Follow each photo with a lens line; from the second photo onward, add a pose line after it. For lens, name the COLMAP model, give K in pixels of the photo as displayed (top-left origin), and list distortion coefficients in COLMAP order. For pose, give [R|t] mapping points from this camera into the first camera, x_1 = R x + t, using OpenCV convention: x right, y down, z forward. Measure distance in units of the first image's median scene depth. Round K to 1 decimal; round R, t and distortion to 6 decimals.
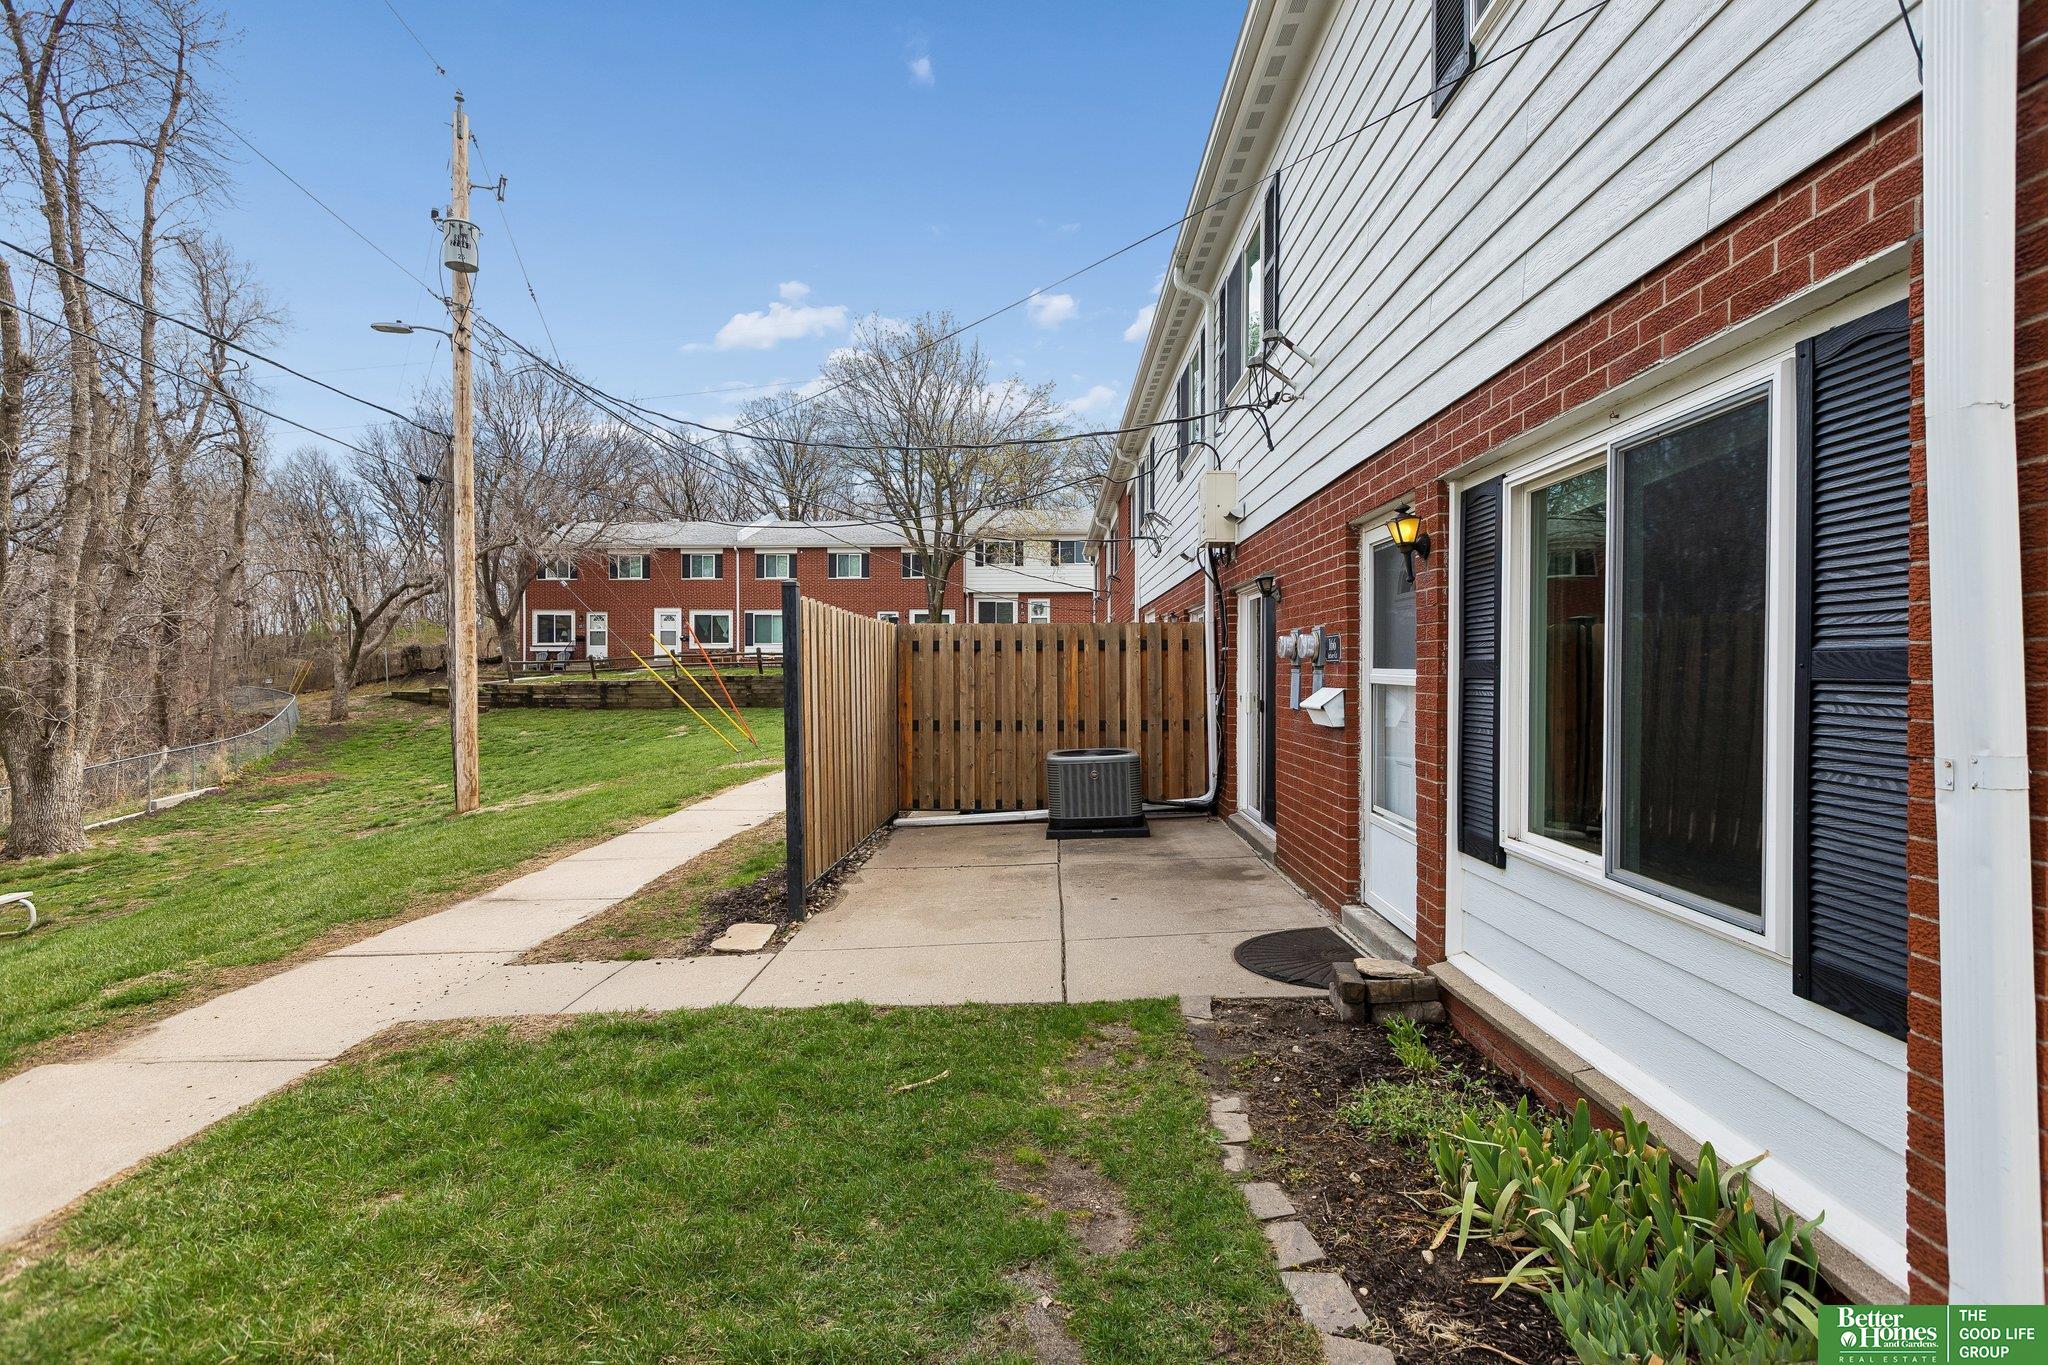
lens RADIAL K [[974.9, 0, 1029.3], [0, 974.9, 677.8], [0, 0, 1]] dist [0.014052, -0.000483]
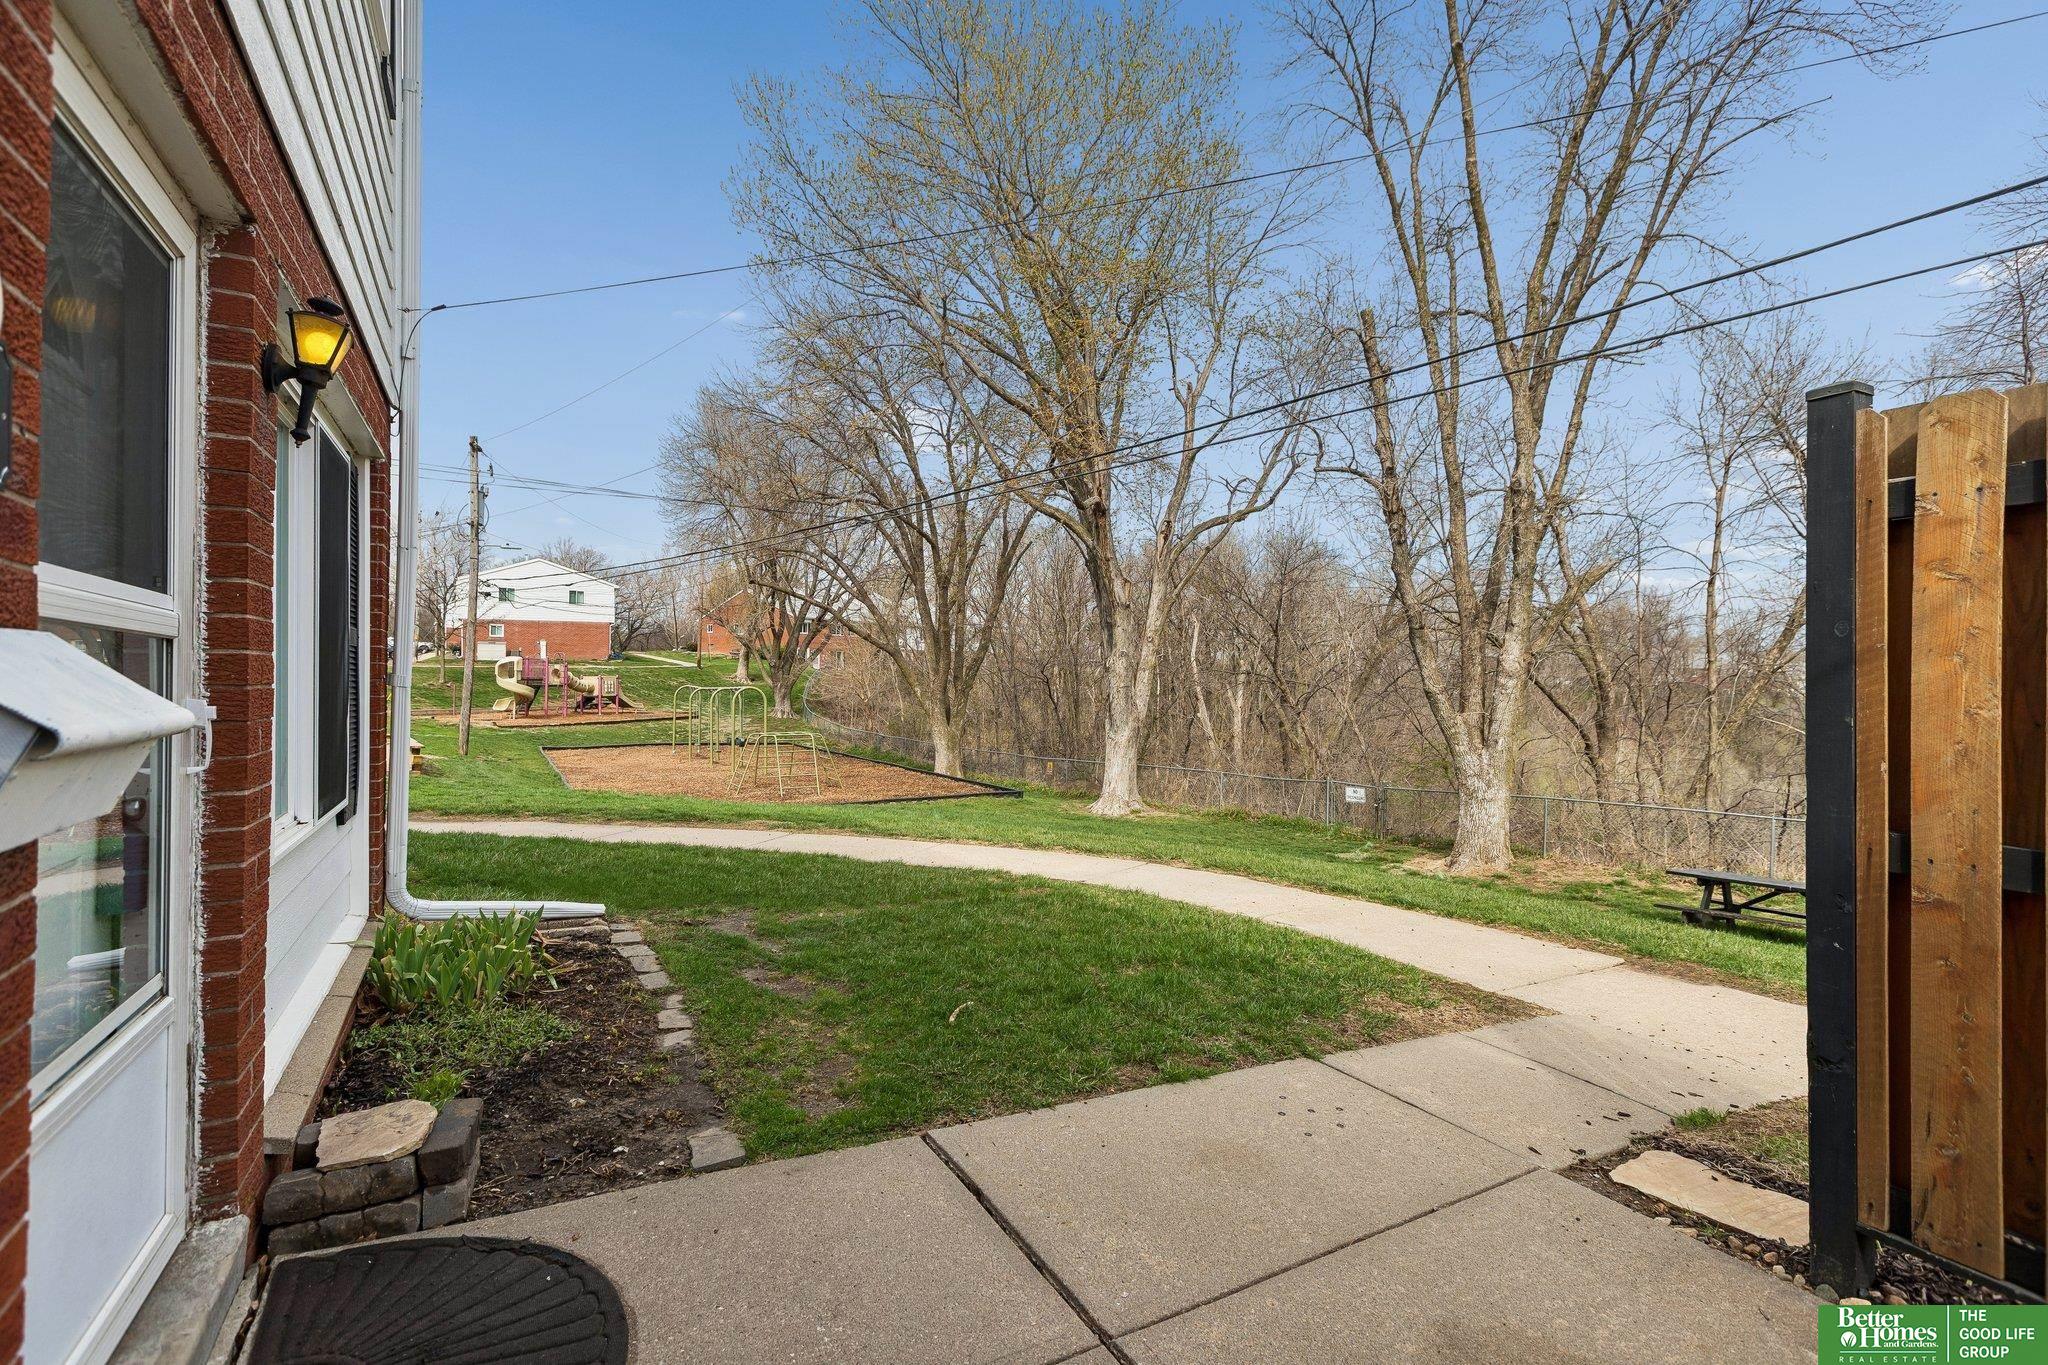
lens RADIAL K [[952.3, 0, 1017.1], [0, 952.3, 680.3], [0, 0, 1]] dist [0.006131, 0.001728]
pose [[-0.873101, -0.002845, -0.487532, 0.250854], [-0.010686, 0.999854, 0.013304, 0.015612], [0.487423, 0.016825, -0.873004, 1.354530]]
